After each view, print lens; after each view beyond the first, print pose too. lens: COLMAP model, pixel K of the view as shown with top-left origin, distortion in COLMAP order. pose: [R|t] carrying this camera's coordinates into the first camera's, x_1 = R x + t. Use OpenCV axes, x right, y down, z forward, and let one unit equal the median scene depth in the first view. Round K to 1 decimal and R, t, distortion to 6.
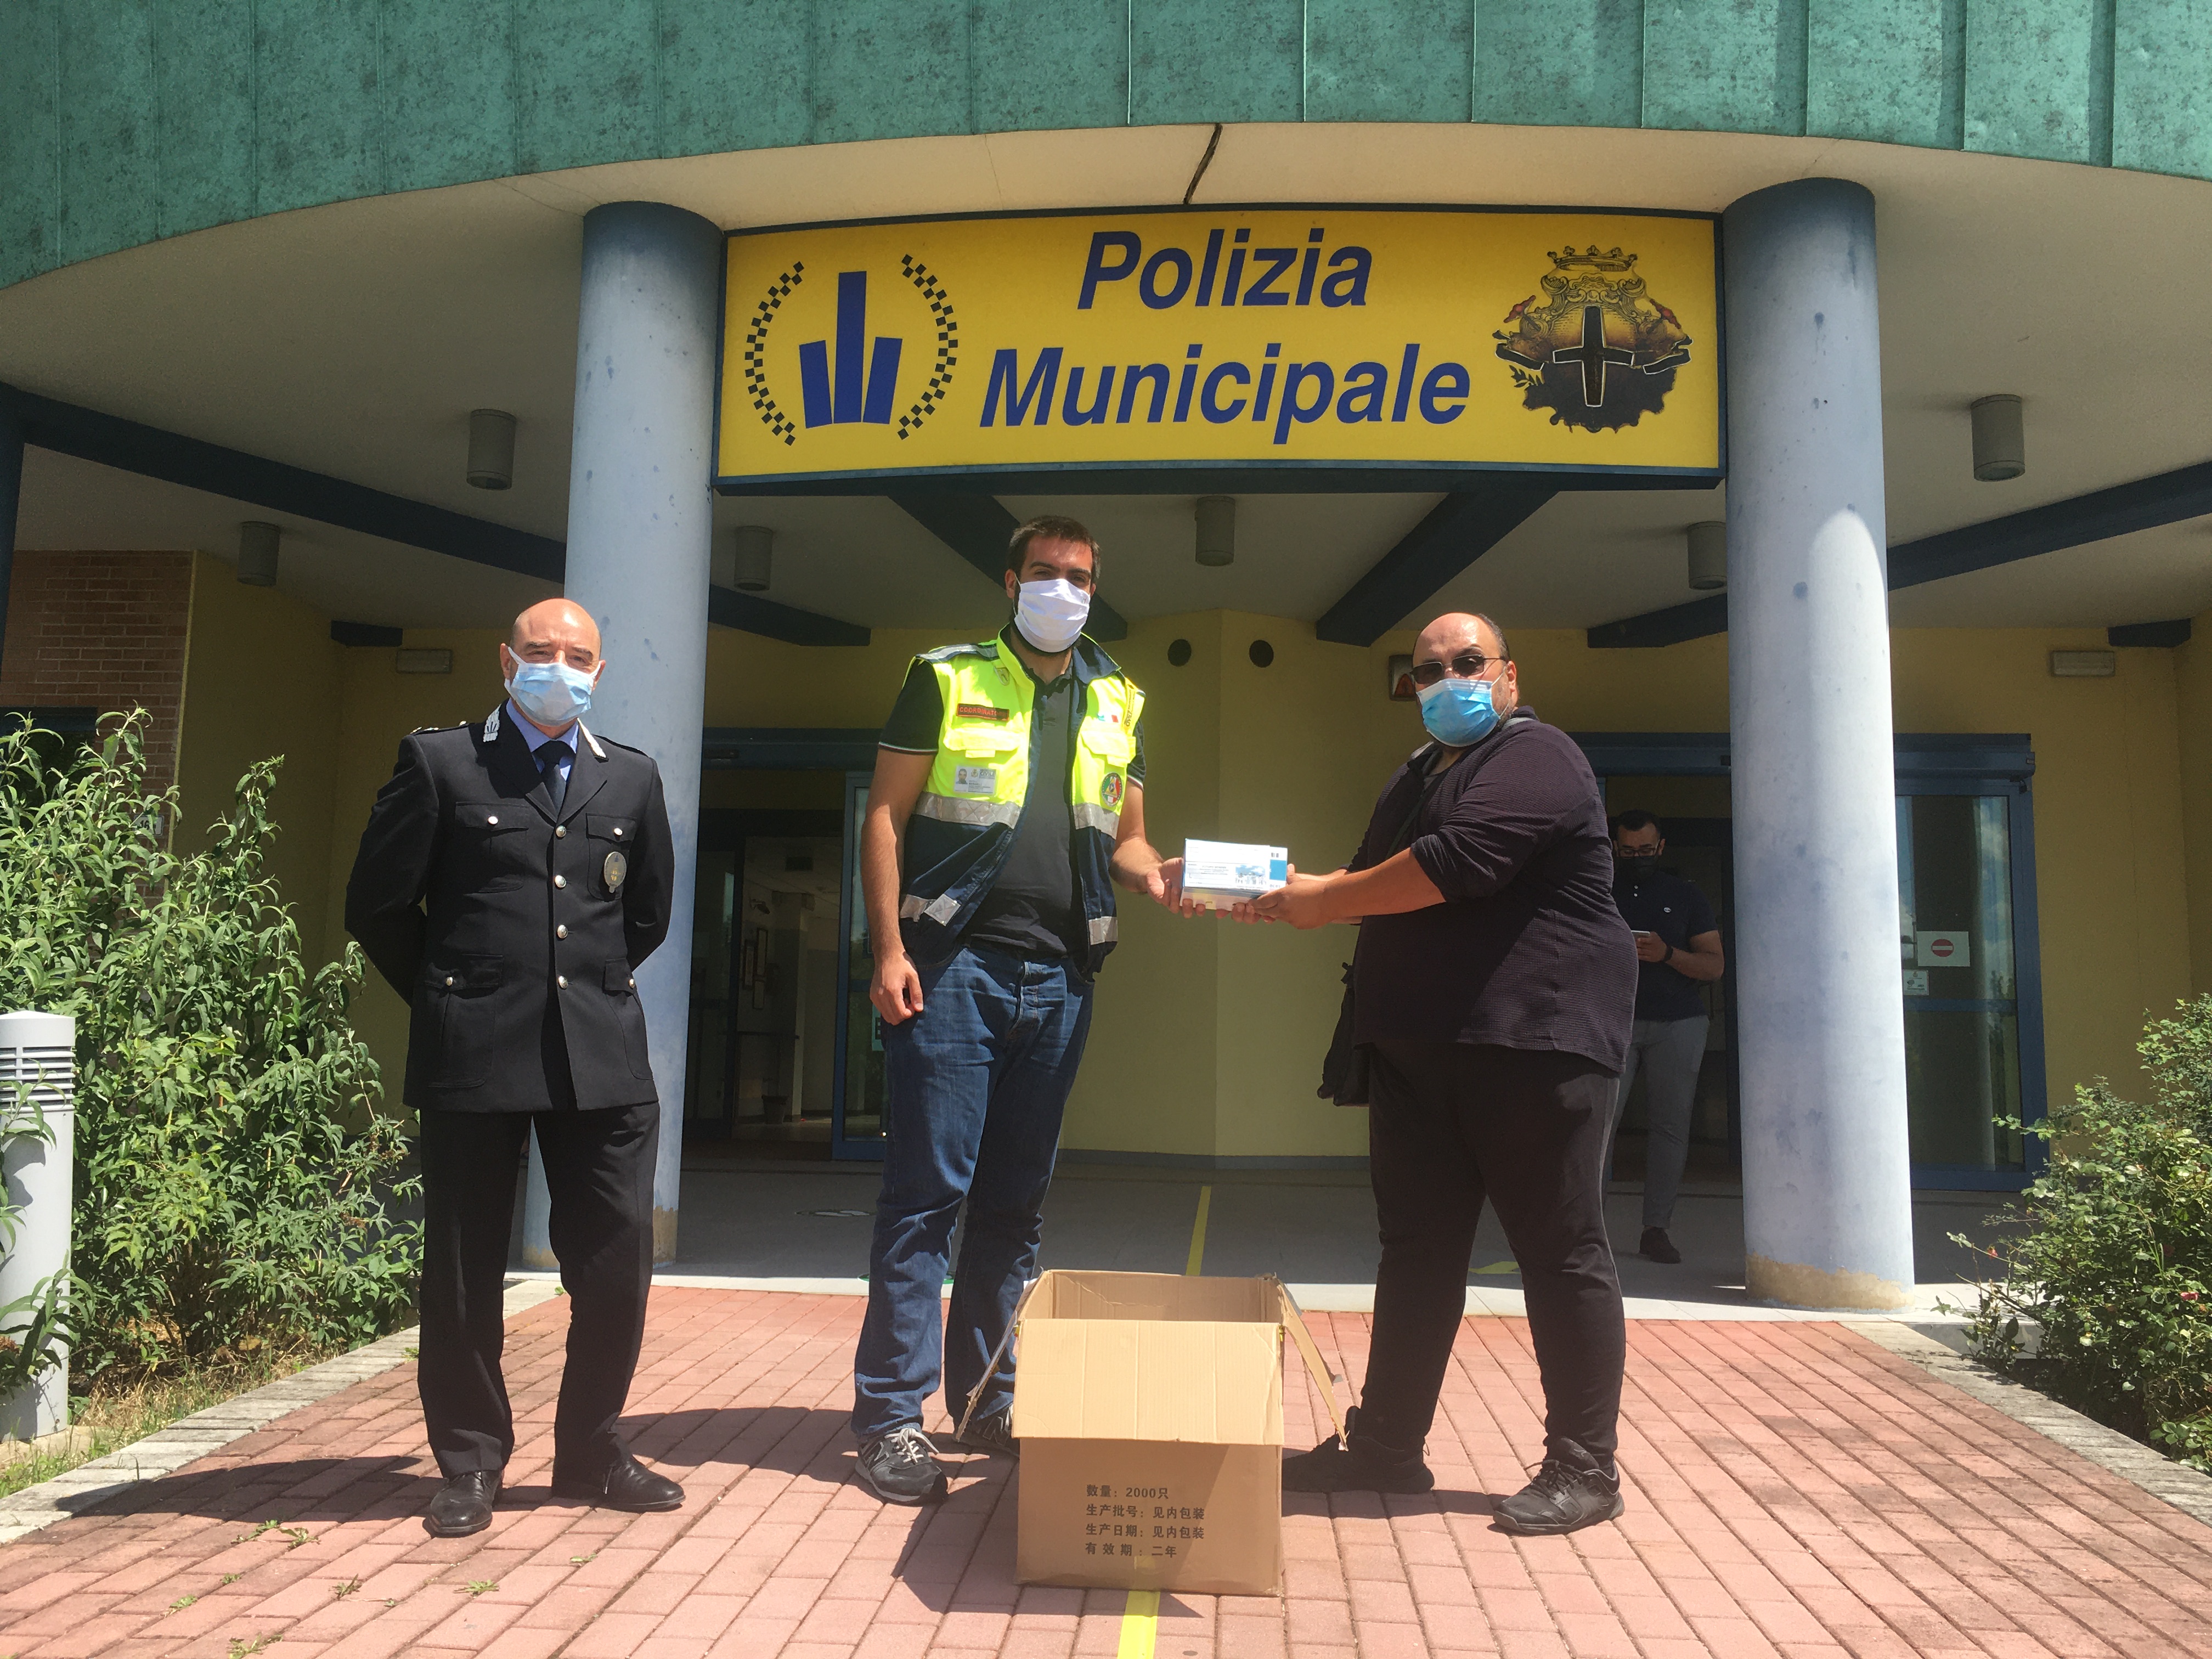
lens RADIAL K [[1876.3, 0, 1106.0], [0, 1876.3, 829.5], [0, 0, 1]] dist [0.075063, -0.109233]
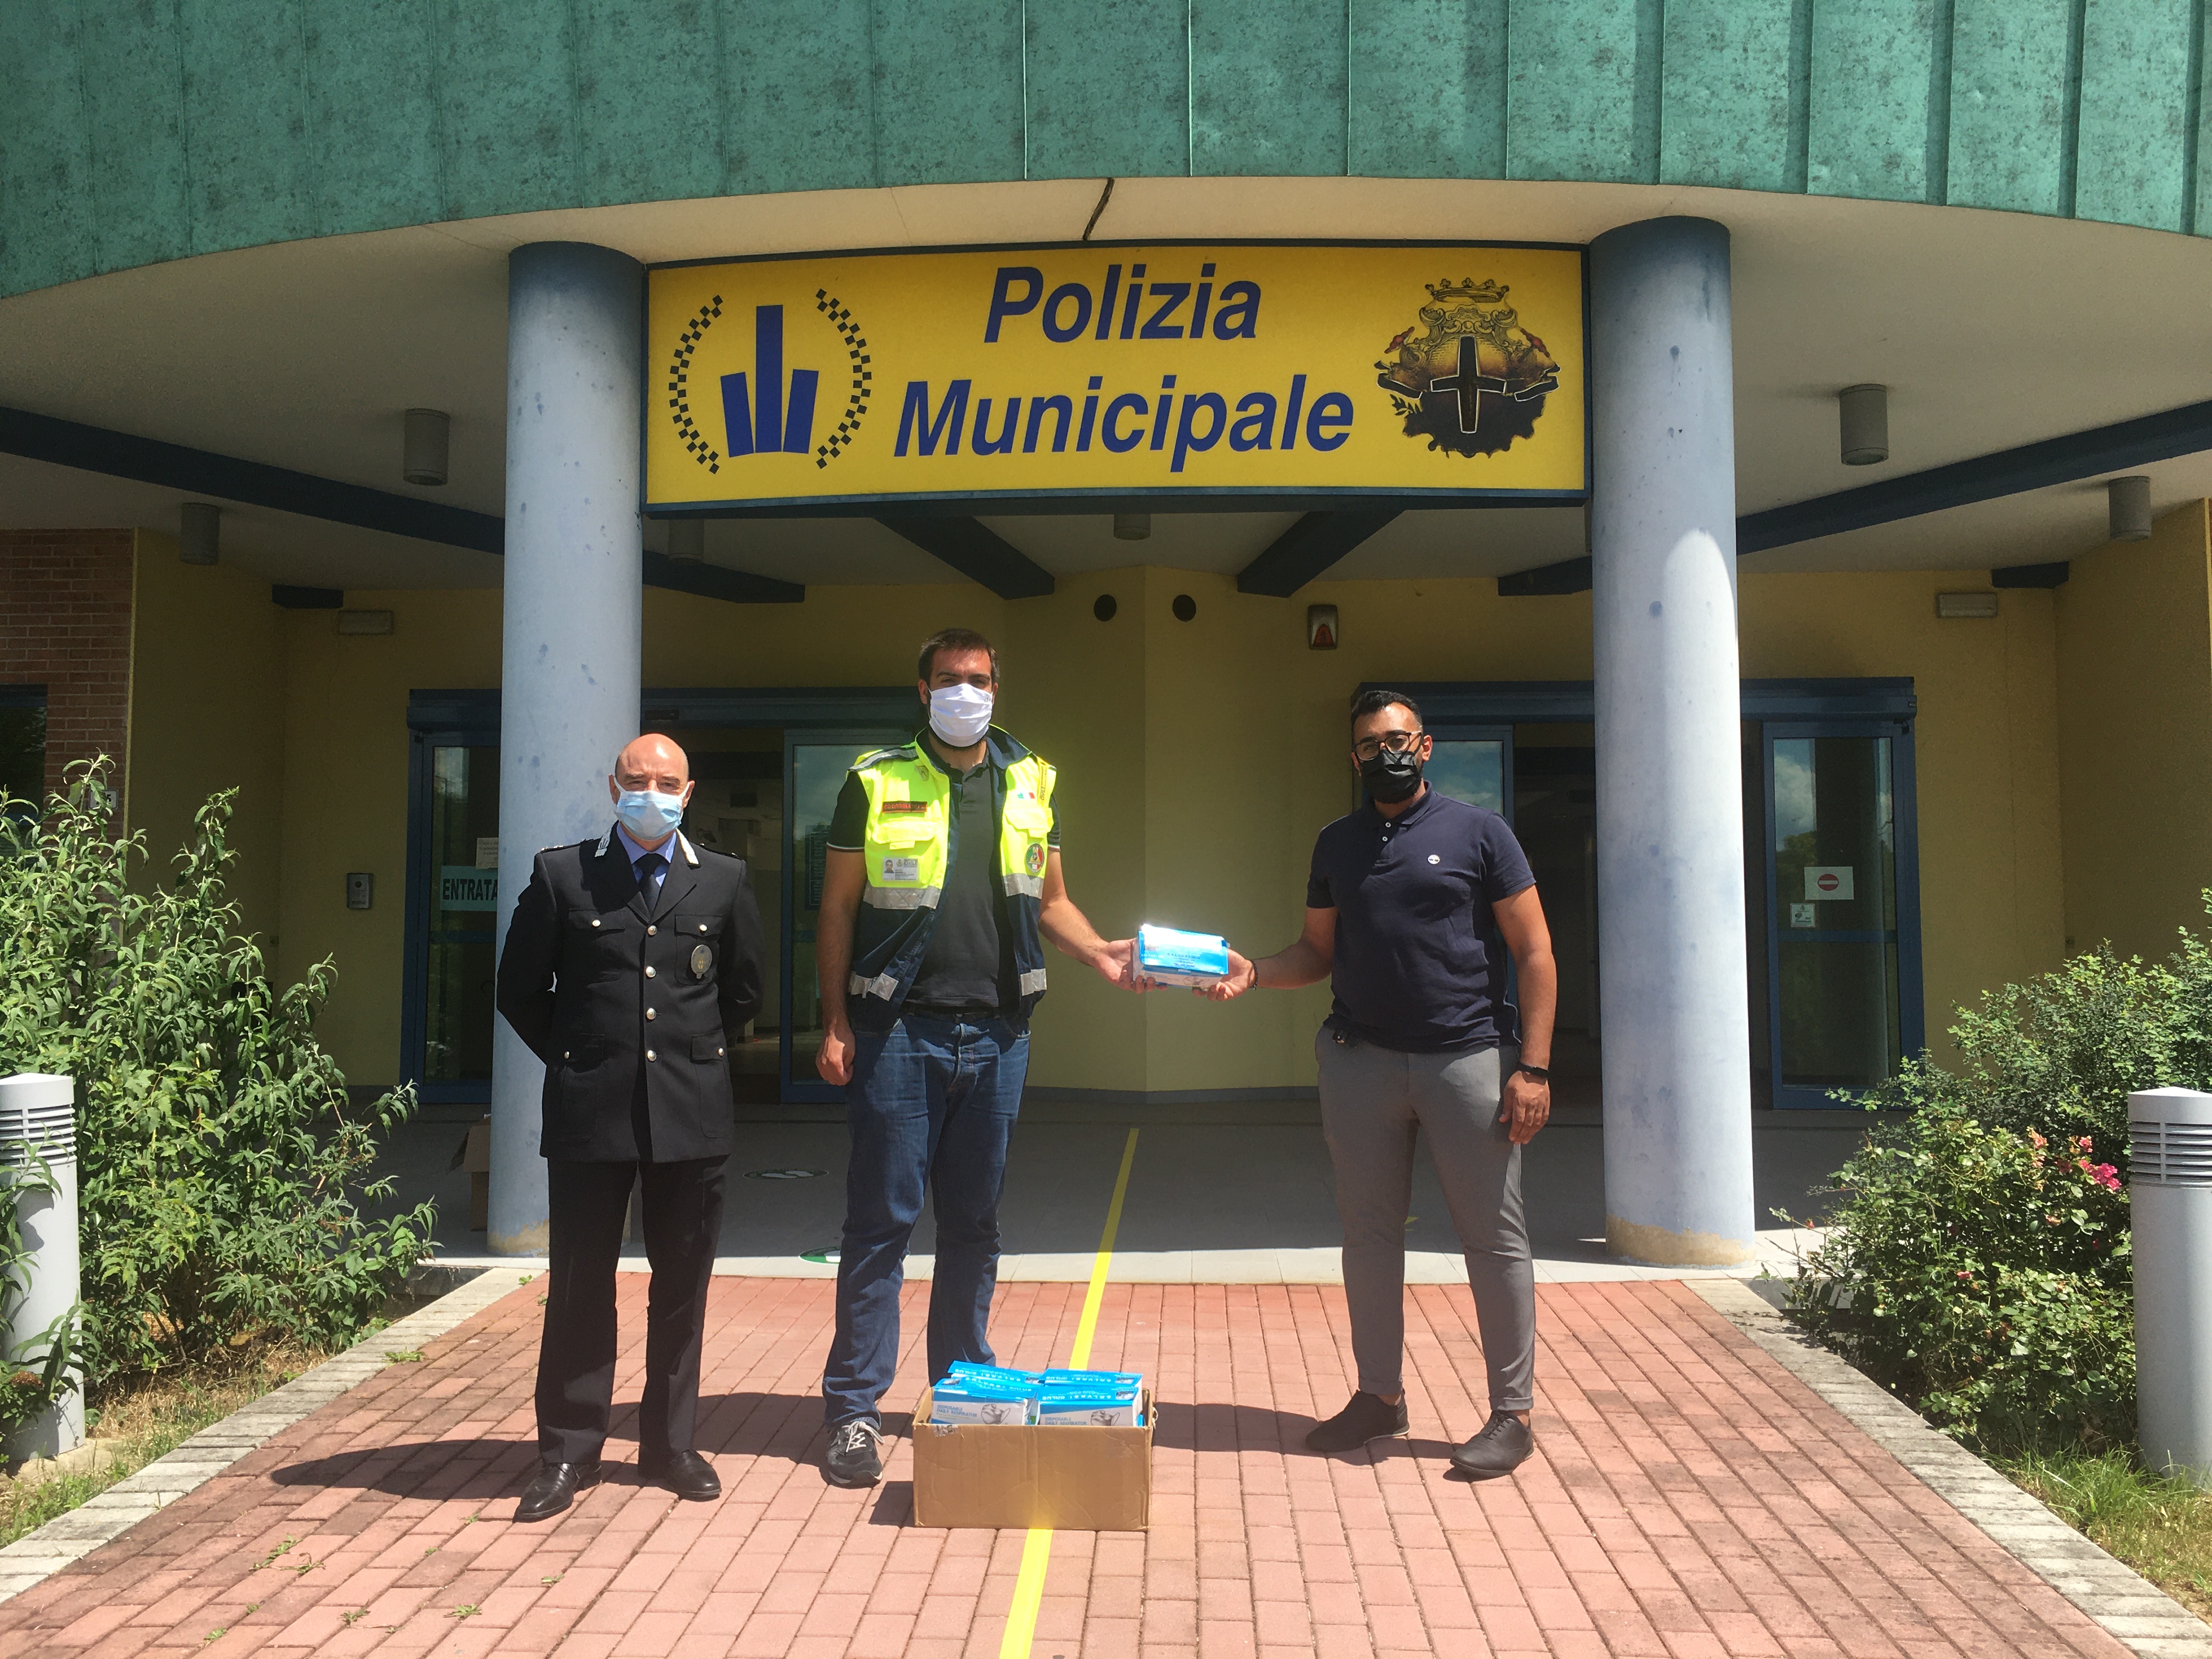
lens RADIAL K [[1876.3, 0, 1106.0], [0, 1876.3, 829.5], [0, 0, 1]] dist [0.075063, -0.109233]
pose [[0.999512, -0.018665, 0.025045, 0.023260], [0.017105, 0.997984, 0.061113, -0.072351], [-0.026136, -0.060655, 0.997817, -0.077508]]
